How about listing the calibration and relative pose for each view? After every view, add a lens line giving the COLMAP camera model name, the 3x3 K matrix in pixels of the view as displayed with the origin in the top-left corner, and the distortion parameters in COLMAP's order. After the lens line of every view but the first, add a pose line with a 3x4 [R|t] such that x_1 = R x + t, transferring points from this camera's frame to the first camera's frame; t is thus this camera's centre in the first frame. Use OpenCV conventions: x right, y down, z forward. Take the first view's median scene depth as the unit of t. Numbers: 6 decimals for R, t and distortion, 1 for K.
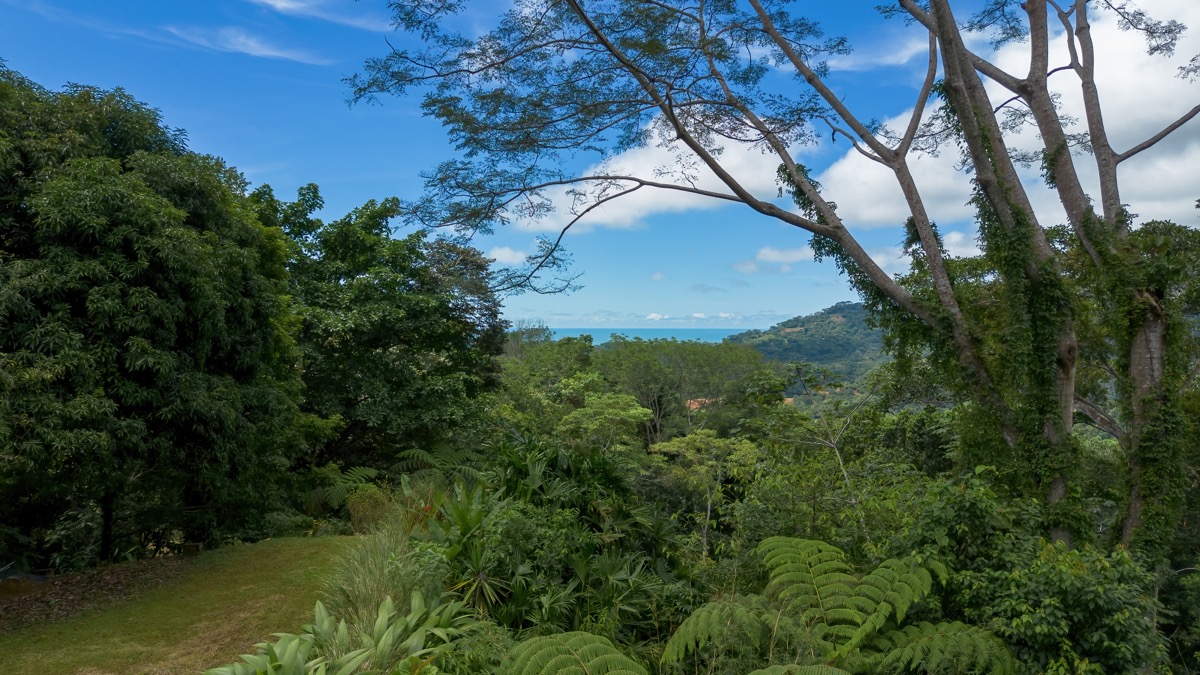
lens RADIAL K [[827.4, 0, 599.6], [0, 827.4, 336.4], [0, 0, 1]] dist [0.000828, -0.016213]
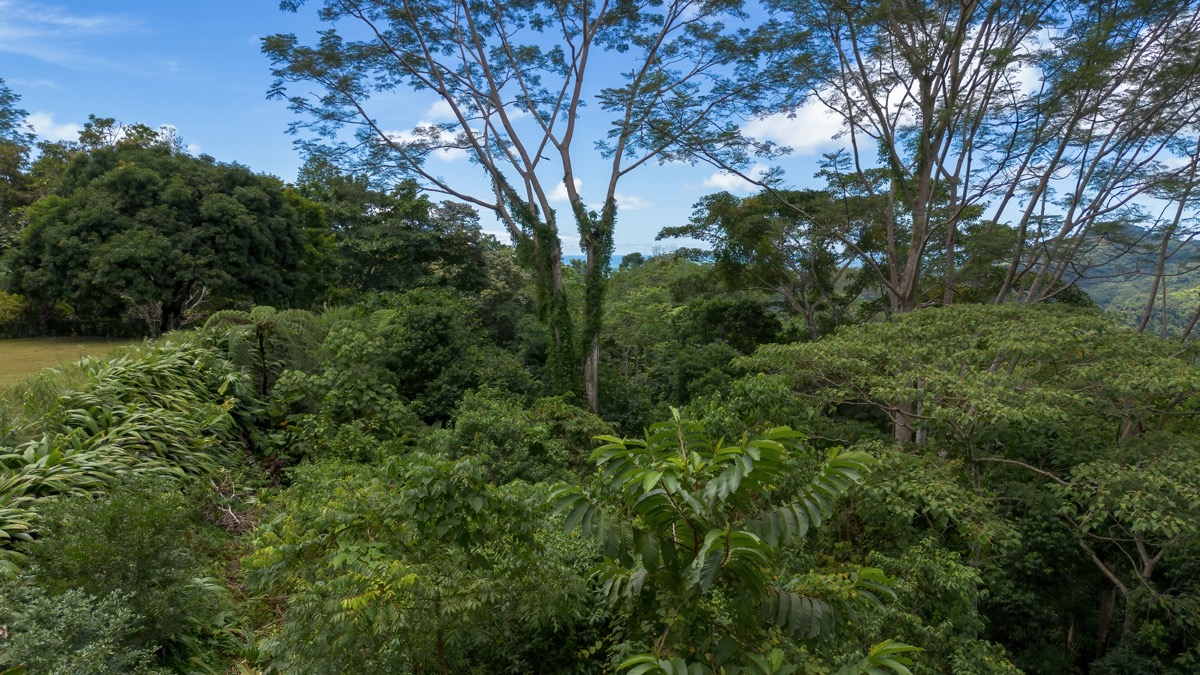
lens RADIAL K [[827.4, 0, 603.4], [0, 827.4, 347.6], [0, 0, 1]] dist [0.000828, -0.016213]
pose [[0.960803, 0.035599, -0.274938, 1.717841], [-0.007783, 0.994794, 0.101606, 0.036060], [0.277124, -0.095484, 0.956078, -1.688574]]
